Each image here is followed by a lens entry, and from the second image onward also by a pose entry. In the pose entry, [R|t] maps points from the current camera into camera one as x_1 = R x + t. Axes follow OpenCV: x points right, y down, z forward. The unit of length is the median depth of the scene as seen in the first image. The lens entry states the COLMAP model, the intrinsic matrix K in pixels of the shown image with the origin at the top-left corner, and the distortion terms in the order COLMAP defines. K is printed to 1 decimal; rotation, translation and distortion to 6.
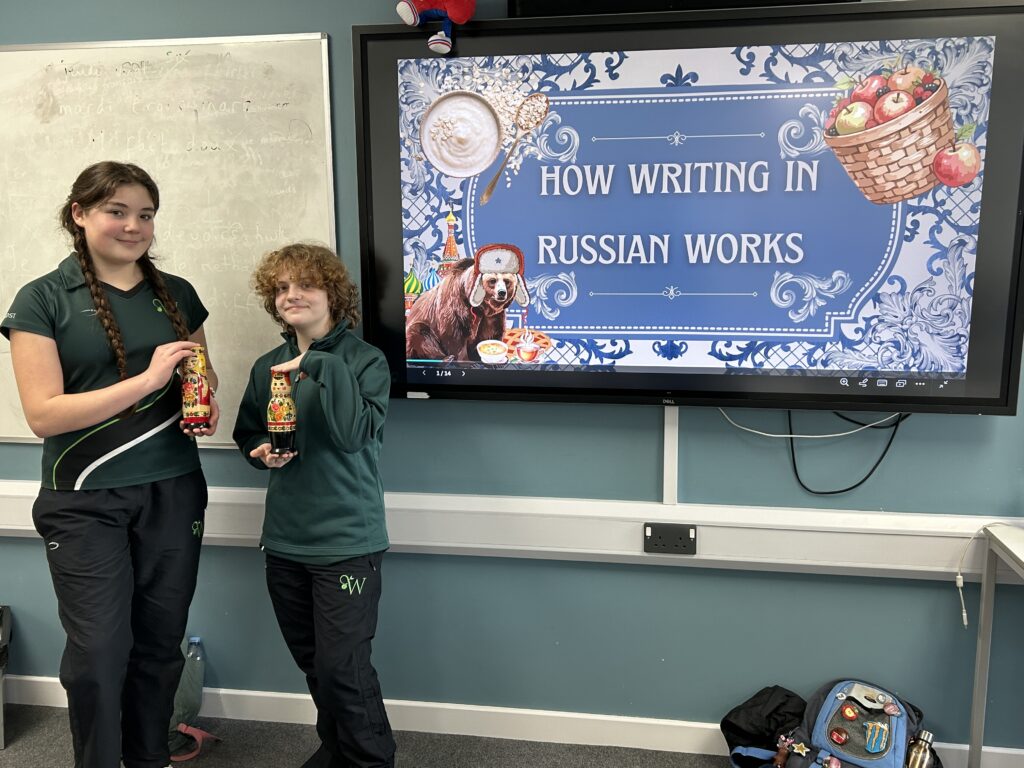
lens RADIAL K [[894.0, 0, 506.6], [0, 894.0, 380.8], [0, 0, 1]] dist [0.062486, -0.082996]
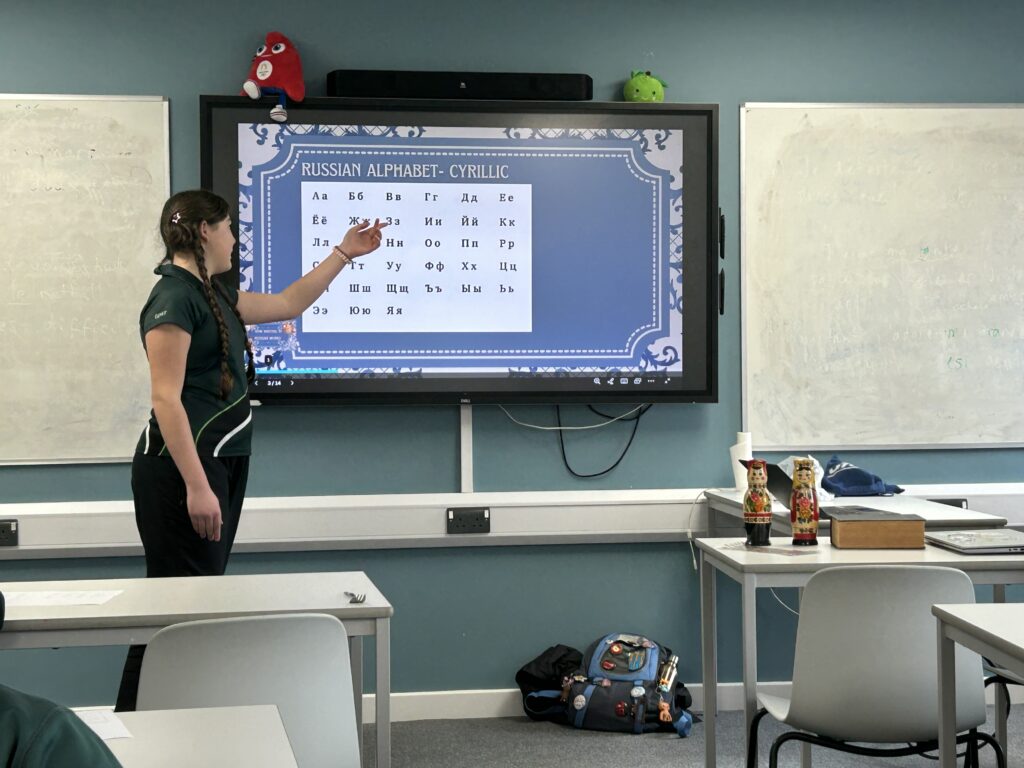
lens RADIAL K [[1841.4, 0, 512.0], [0, 1841.4, 384.0], [0, 0, 1]] dist [0.150112, -0.192799]
pose [[0.955932, -0.001318, 0.293586, -0.509867], [0.048254, 0.987096, -0.152684, 0.397373], [-0.289596, 0.160123, 0.943660, -1.435120]]
